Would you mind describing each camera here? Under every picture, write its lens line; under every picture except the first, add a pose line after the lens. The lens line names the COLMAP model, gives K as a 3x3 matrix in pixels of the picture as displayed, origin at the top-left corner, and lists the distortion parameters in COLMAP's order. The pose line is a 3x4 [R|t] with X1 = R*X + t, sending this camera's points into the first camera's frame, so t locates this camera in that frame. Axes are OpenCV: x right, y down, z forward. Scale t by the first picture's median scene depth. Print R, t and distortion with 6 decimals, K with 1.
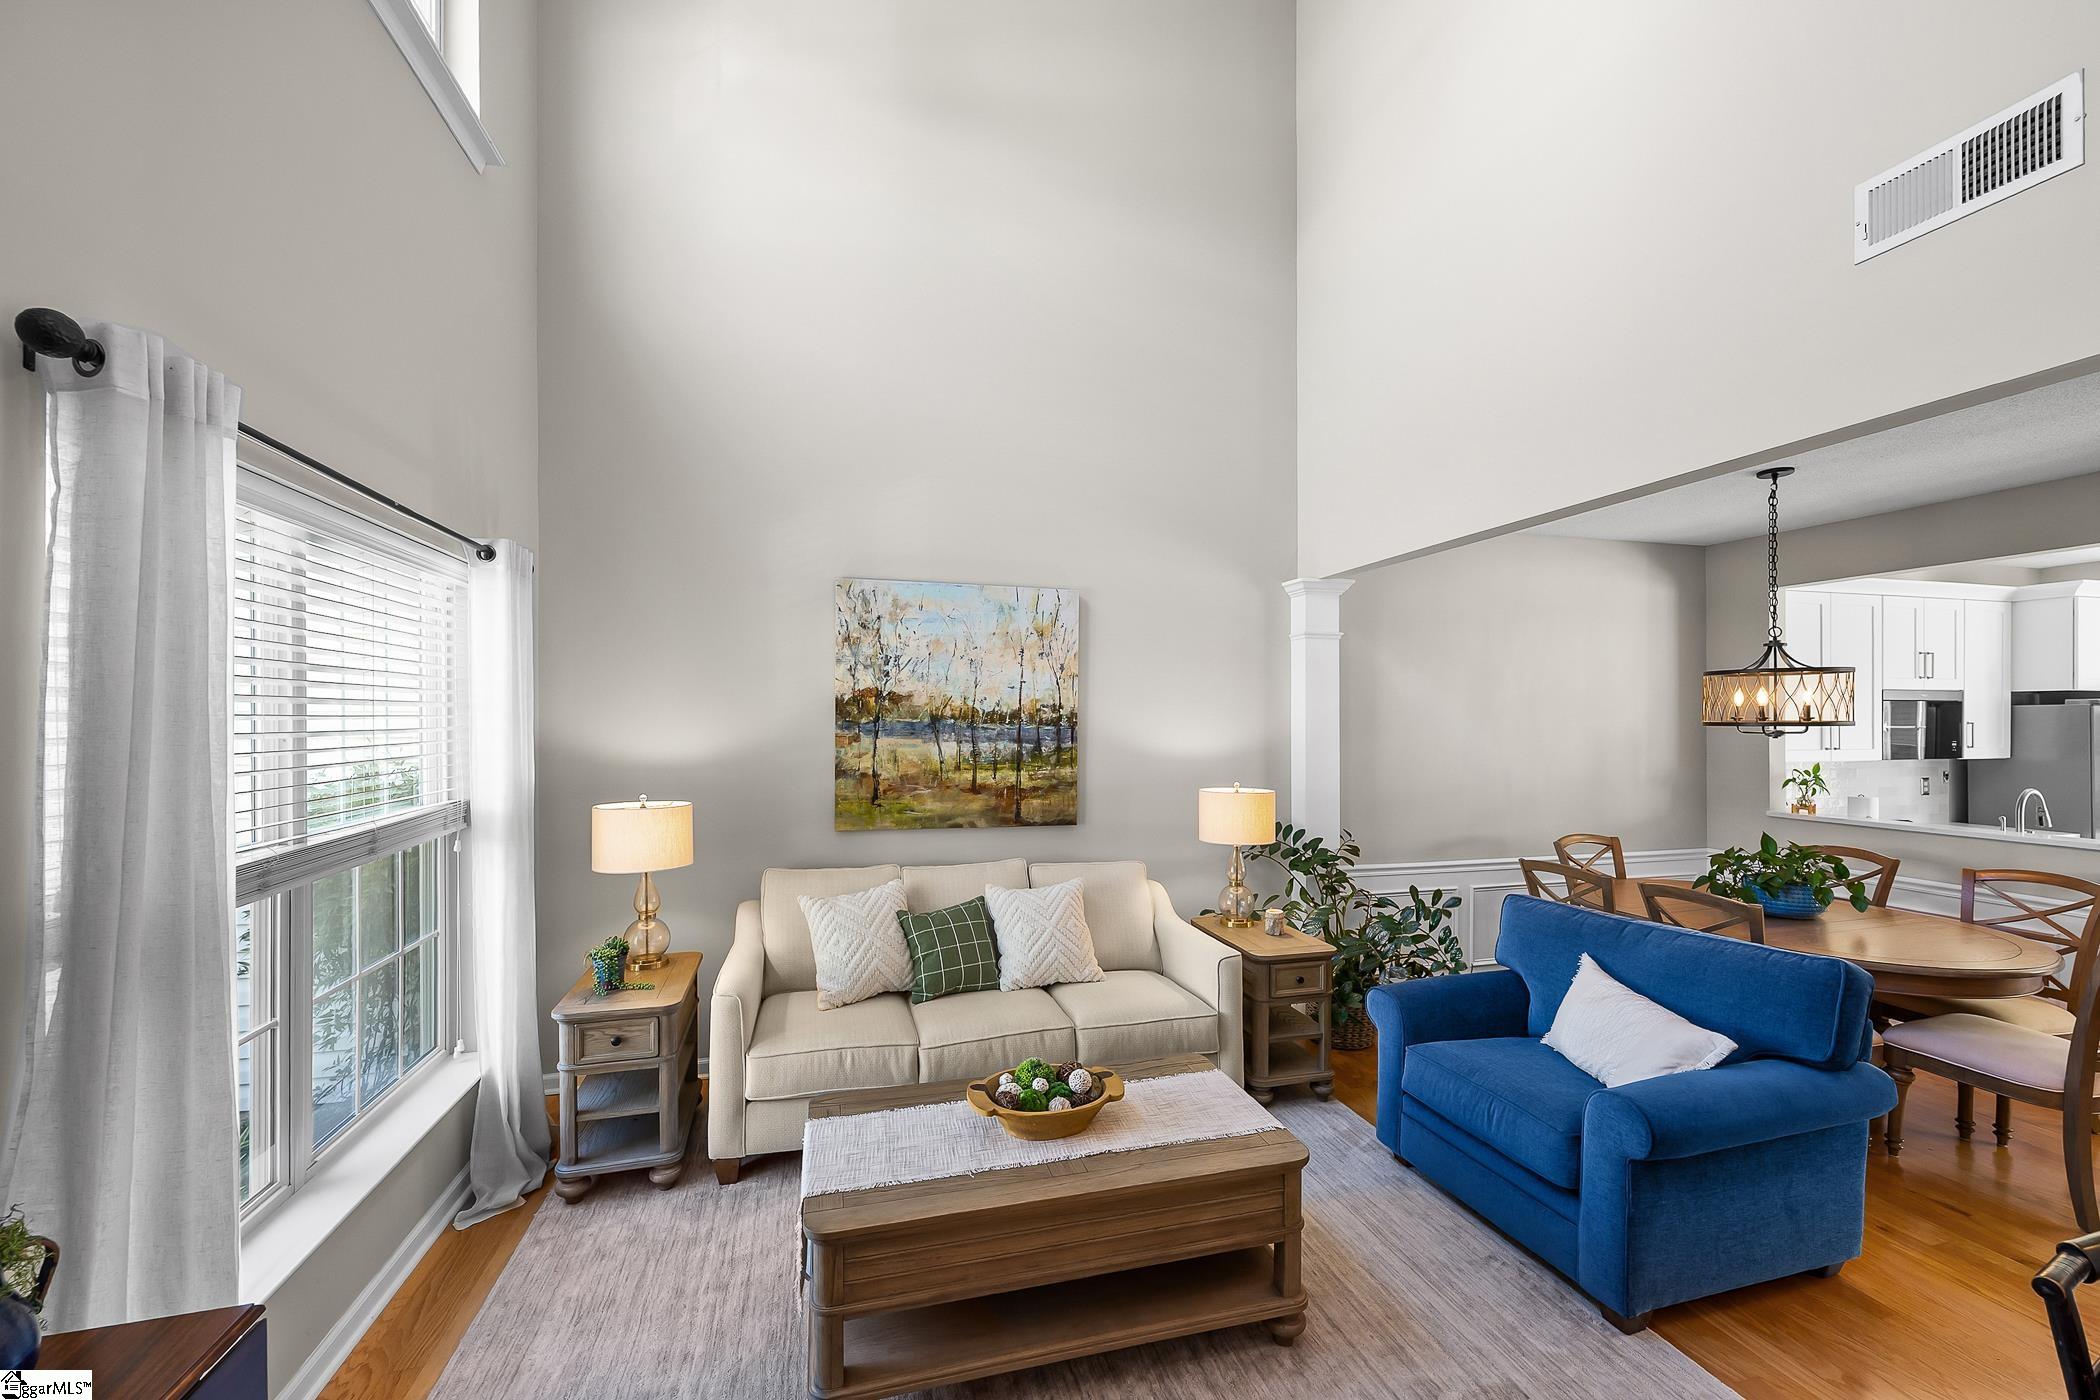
lens RADIAL K [[836.1, 0, 1048.3], [0, 836.1, 717.2], [0, 0, 1]] dist [-0.000652, -0.000432]
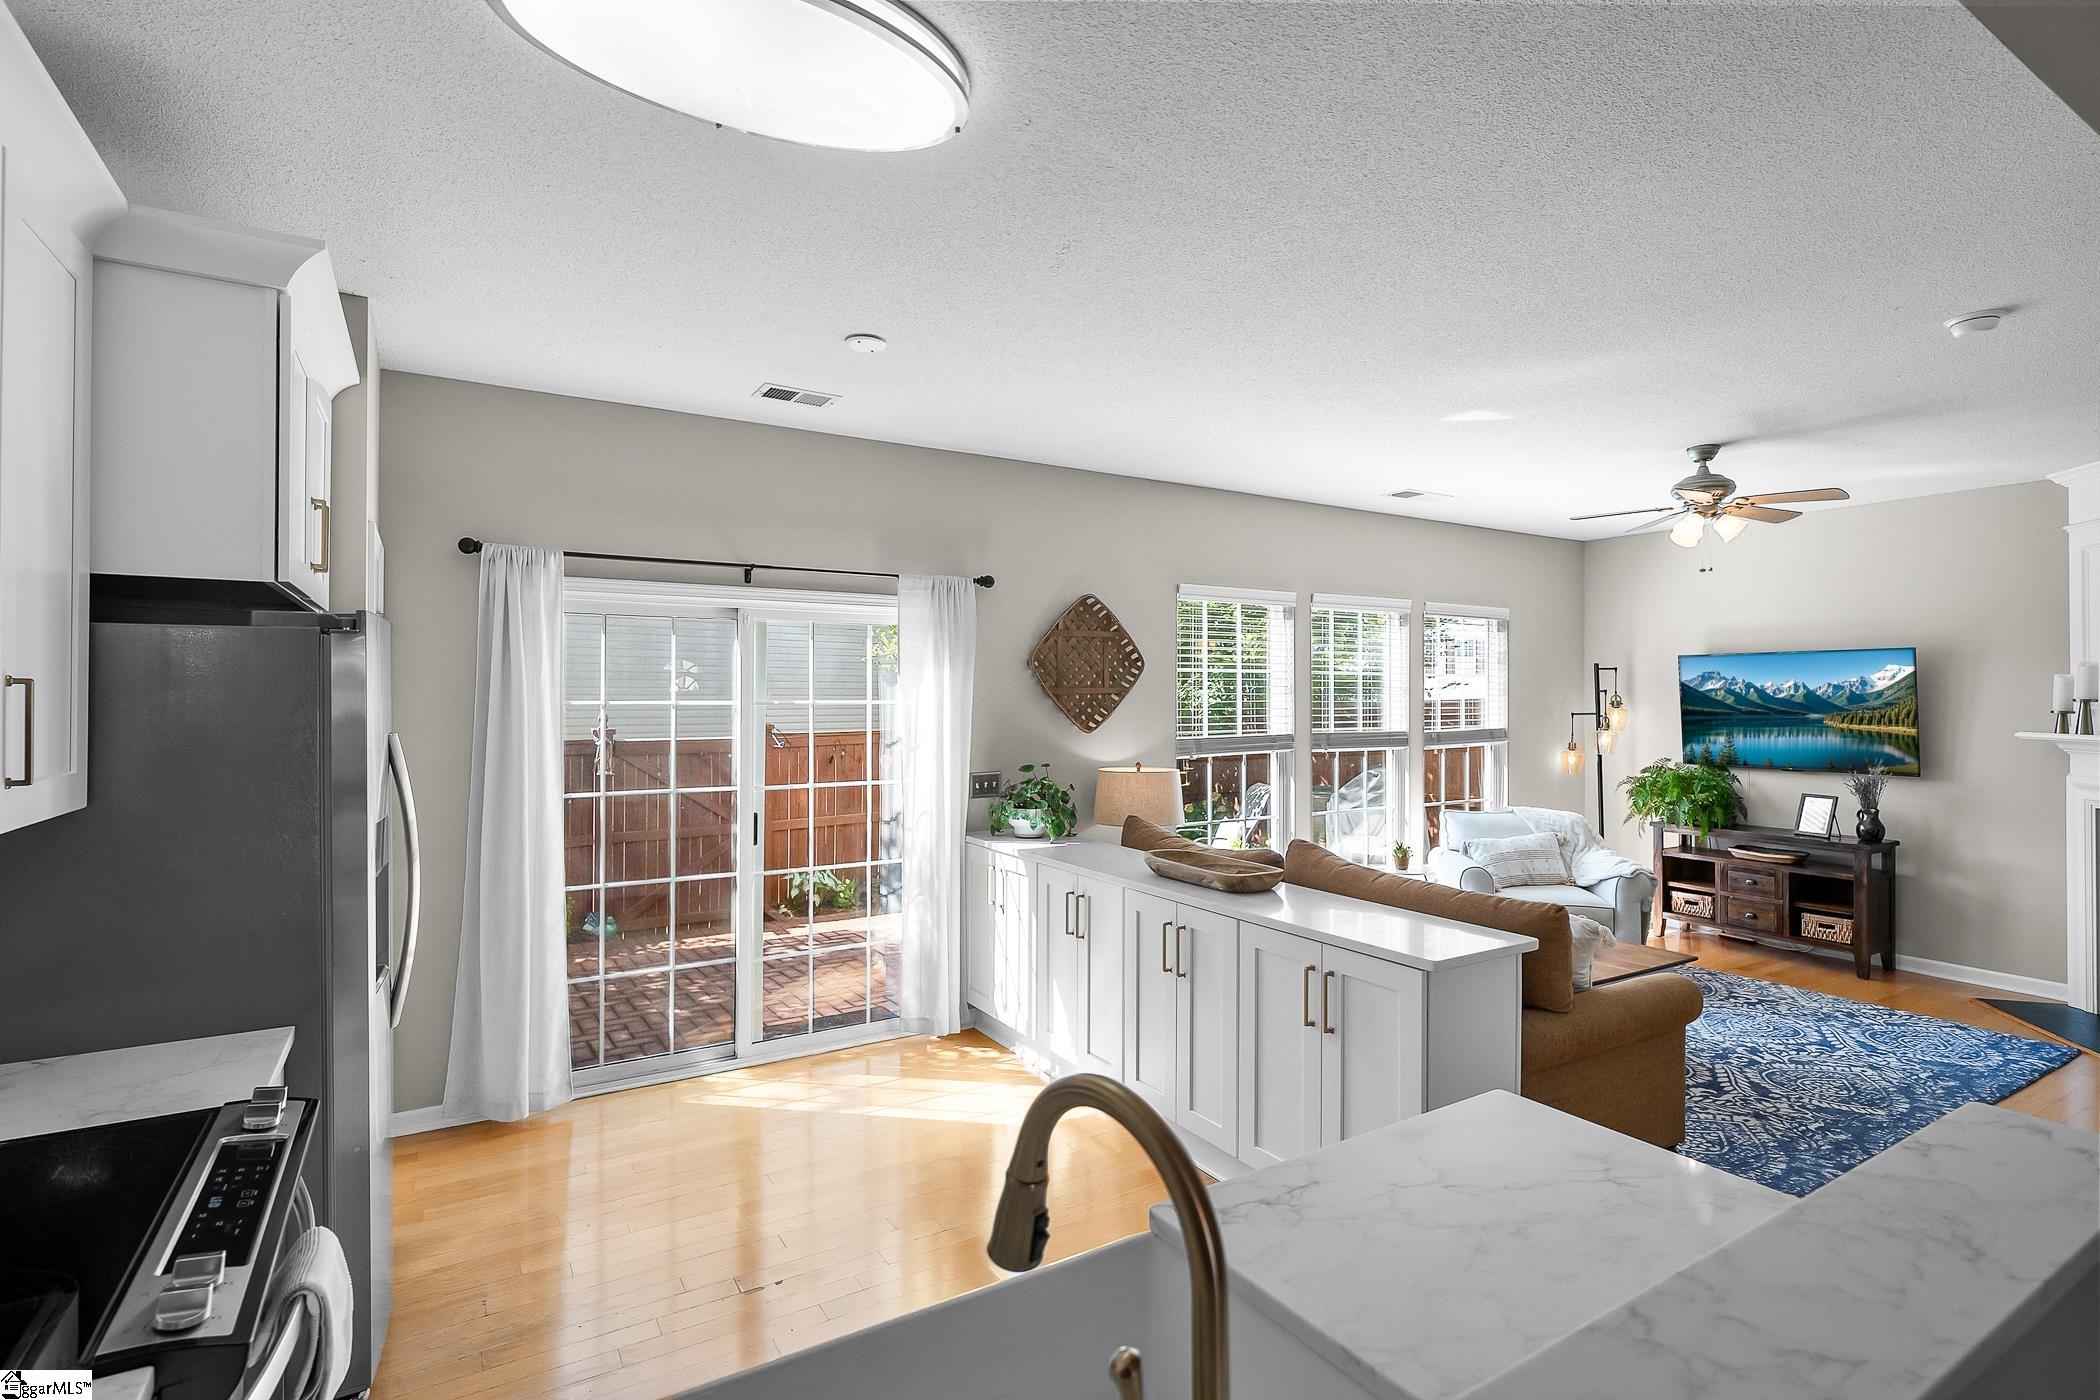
lens RADIAL K [[997.1, 0, 1037.9], [0, 997.1, 692.9], [0, 0, 1]] dist [0.003687, 0.000350]
pose [[-0.278811, 0.001584, 0.960345, 1.035614], [-0.005342, 0.999981, -0.003201, 0.013685], [-0.960331, -0.006022, -0.278797, 1.097808]]
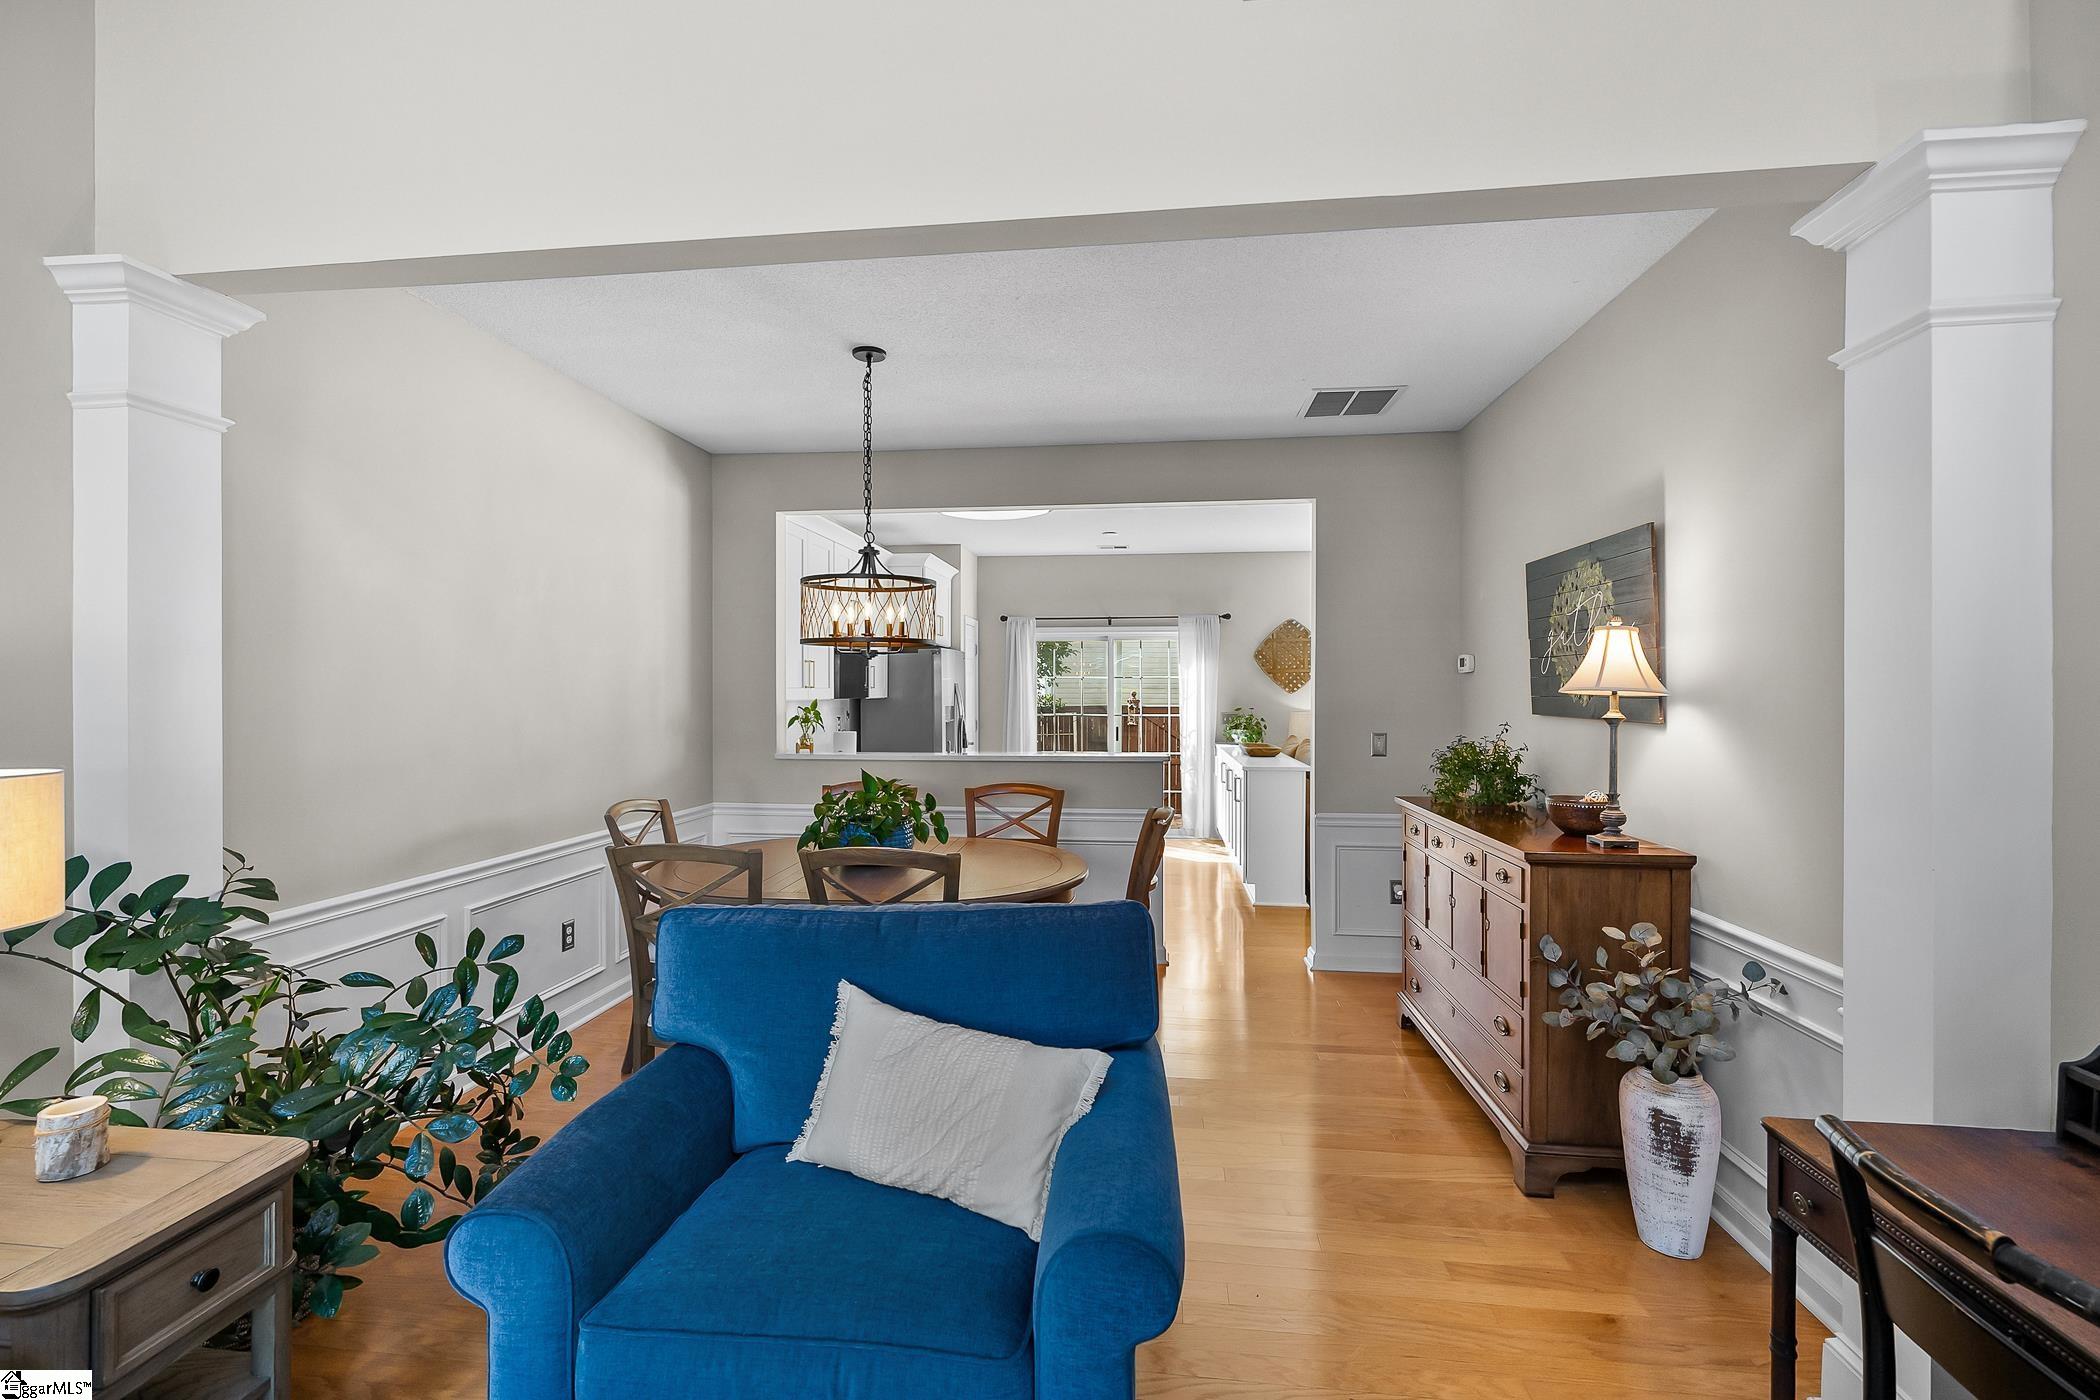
lens RADIAL K [[895.6, 0, 1044.1], [0, 895.6, 690.8], [0, 0, 1]] dist [-0.000890, -0.000659]
pose [[0.369040, -0.000678, 0.929413, 0.066822], [-0.002796, 0.999994, 0.001840, 0.050745], [-0.929409, -0.003278, 0.369036, 0.448959]]
